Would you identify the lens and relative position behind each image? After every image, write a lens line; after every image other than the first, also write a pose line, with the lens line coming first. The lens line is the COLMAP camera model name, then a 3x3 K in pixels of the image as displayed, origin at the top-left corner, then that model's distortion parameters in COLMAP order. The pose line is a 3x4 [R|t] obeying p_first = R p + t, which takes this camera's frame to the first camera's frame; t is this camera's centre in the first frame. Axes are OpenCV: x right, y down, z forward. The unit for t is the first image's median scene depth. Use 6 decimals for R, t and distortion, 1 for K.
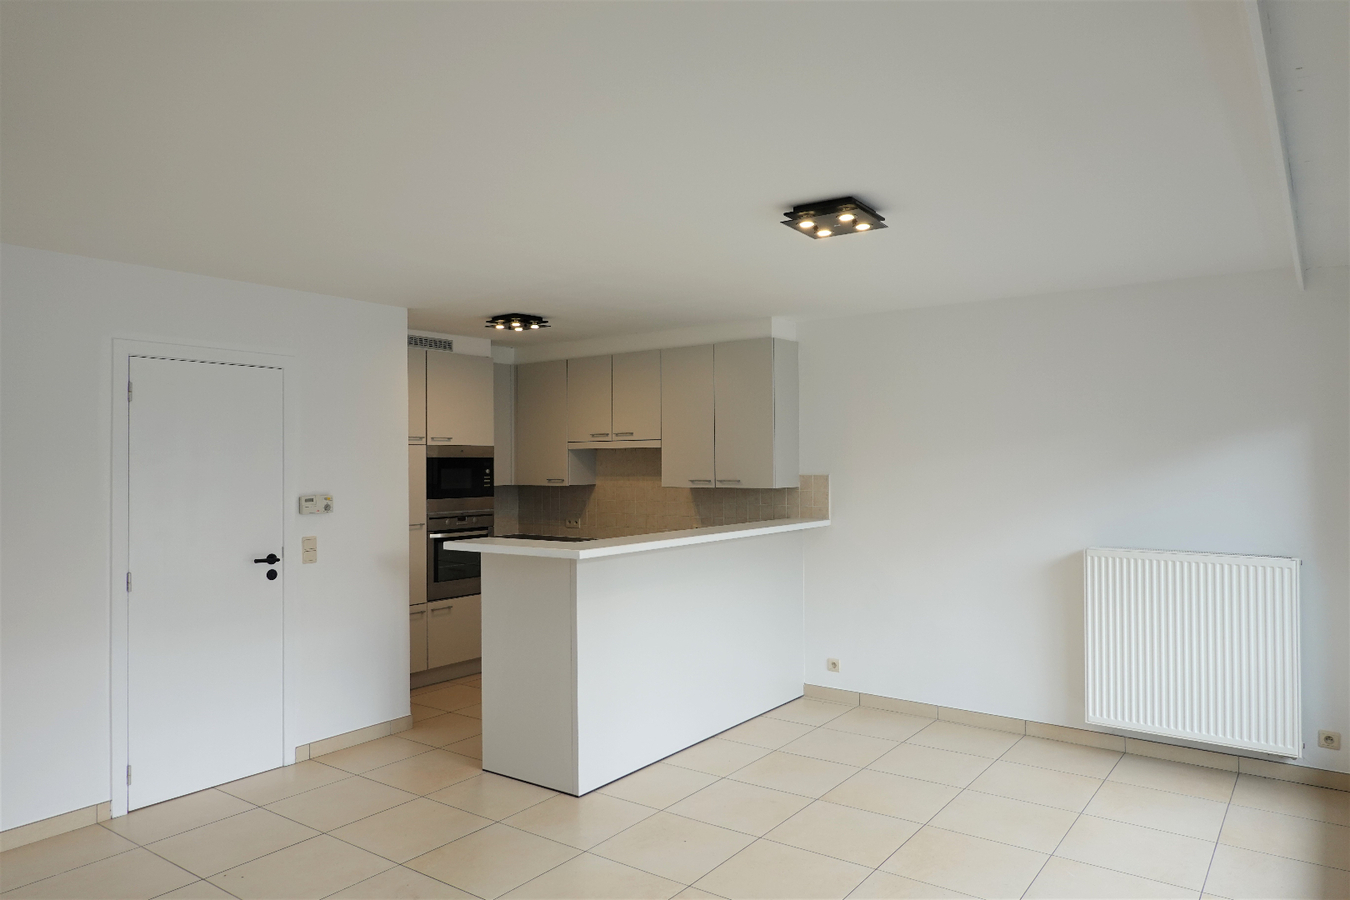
lens RADIAL K [[923.1, 0, 665.9], [0, 923.1, 451.9], [0, 0, 1]] dist [-0.003004, 0.016988]
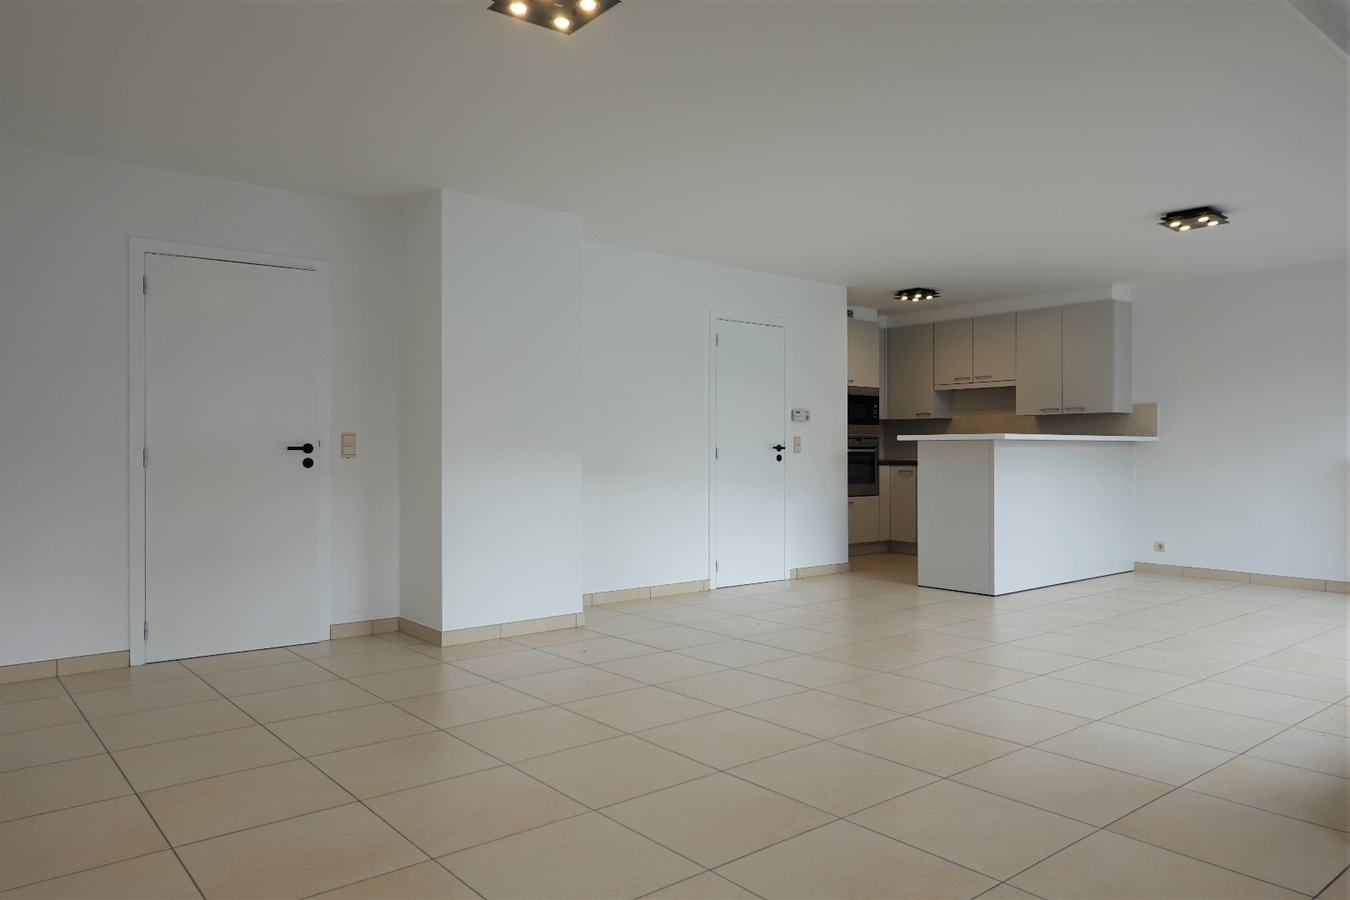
lens RADIAL K [[923.1, 0, 666.7], [0, 923.1, 445.6], [0, 0, 1]] dist [-0.003004, 0.016988]
pose [[0.966740, 0.008092, -0.255633, -0.151374], [-0.004832, 0.999899, 0.013378, 0.066513], [0.255715, -0.011698, 0.966681, -0.420442]]
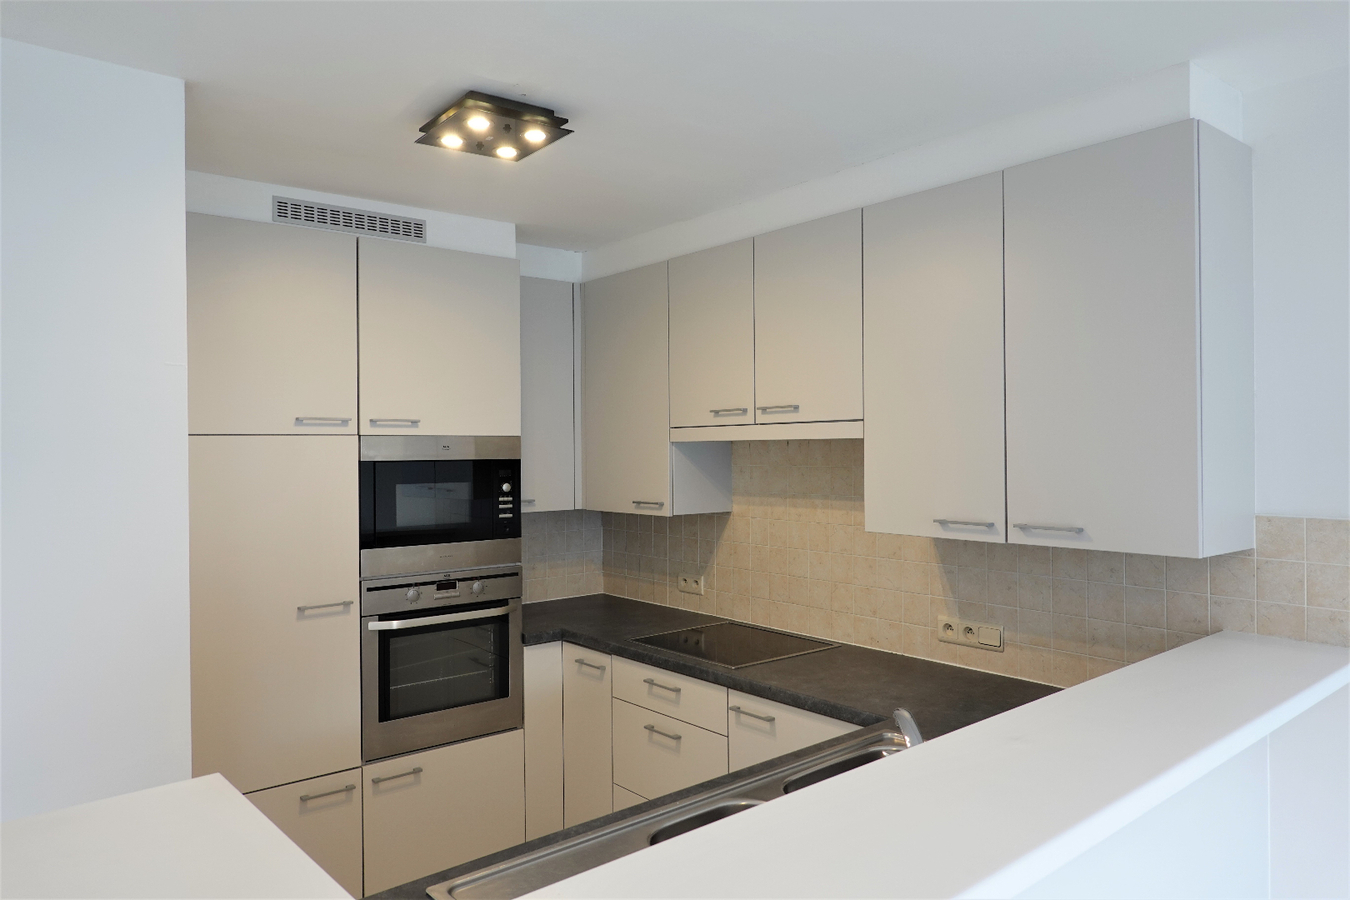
lens RADIAL K [[923.1, 0, 667.1], [0, 923.1, 446.8], [0, 0, 1]] dist [-0.003004, 0.016988]
pose [[0.976622, -0.001221, -0.214960, -0.001875], [0.002973, 0.999965, 0.007827, -0.004791], [0.214943, -0.008284, 0.976591, 0.568110]]
